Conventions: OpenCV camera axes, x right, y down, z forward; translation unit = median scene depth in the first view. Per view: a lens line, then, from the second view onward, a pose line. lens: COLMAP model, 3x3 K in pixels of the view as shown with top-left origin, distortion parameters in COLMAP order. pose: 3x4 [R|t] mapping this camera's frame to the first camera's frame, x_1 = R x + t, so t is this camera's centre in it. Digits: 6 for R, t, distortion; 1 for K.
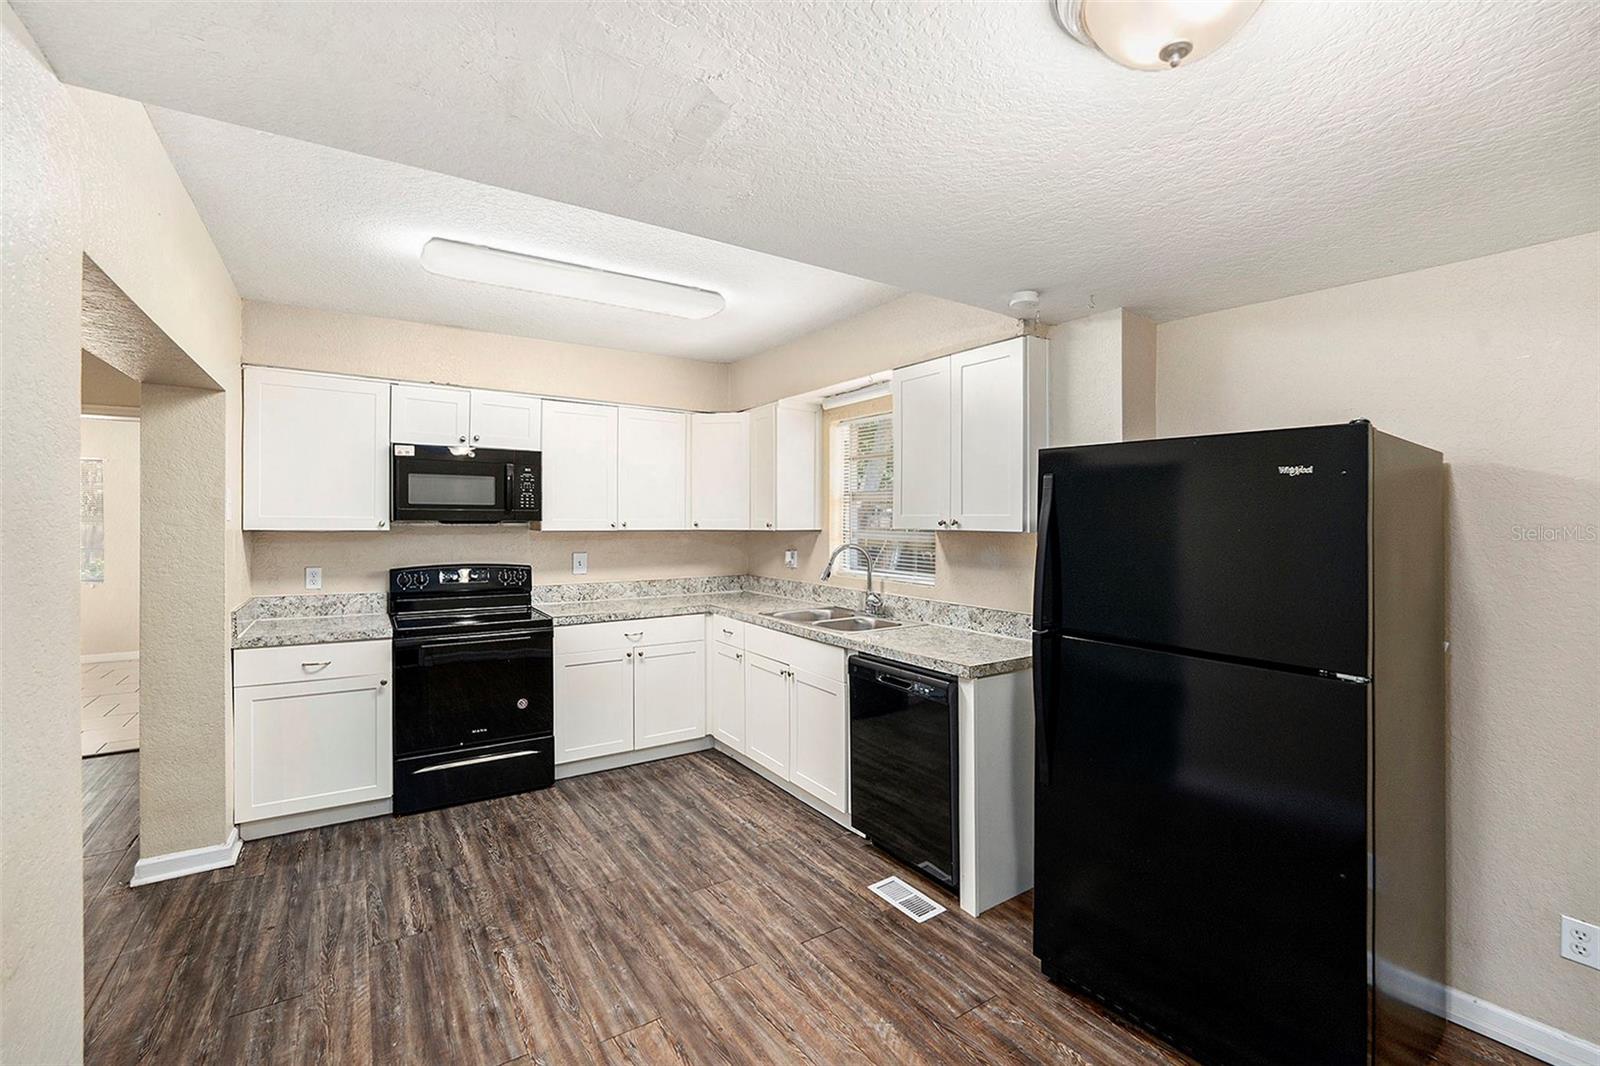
lens RADIAL K [[664.5, 0, 798.9], [0, 664.5, 522.3], [0, 0, 1]] dist [-0.028854, 0.000366]
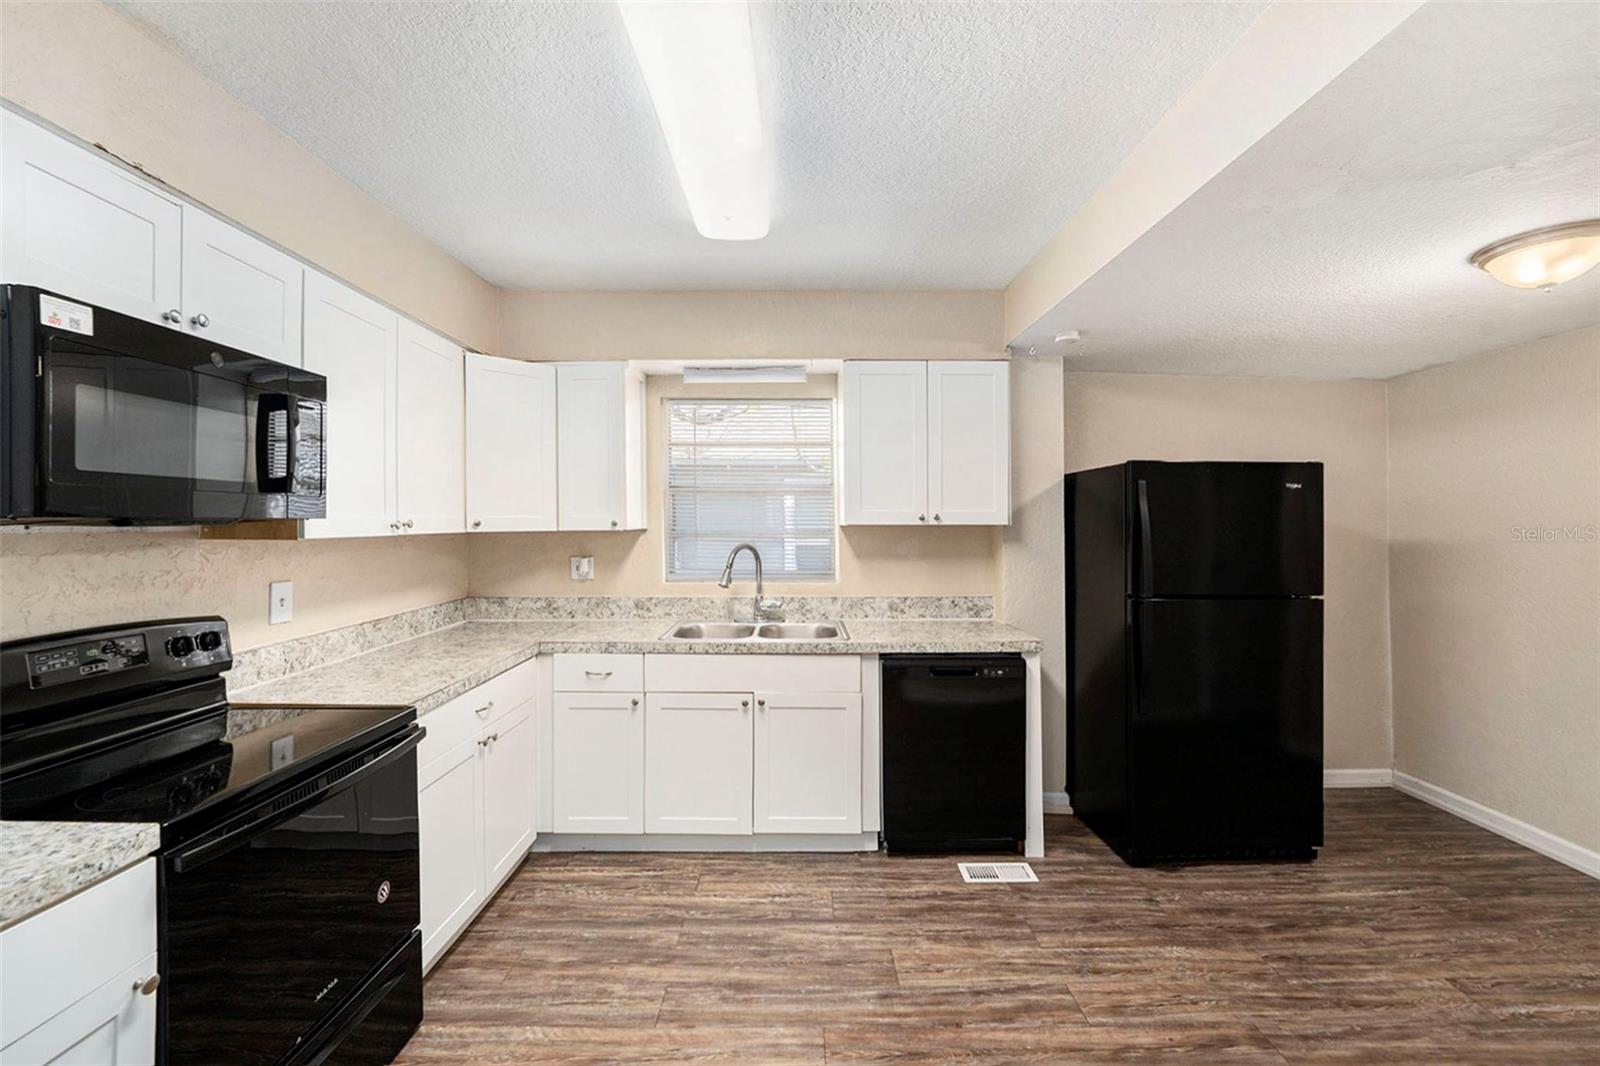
lens RADIAL K [[664.5, 0, 798.9], [0, 664.5, 522.3], [0, 0, 1]] dist [-0.028854, 0.000366]
pose [[0.576000, -0.007205, 0.817418, -0.675092], [0.009437, 0.999953, 0.002163, 0.004296], [-0.817395, 0.006468, 0.576041, 0.500304]]
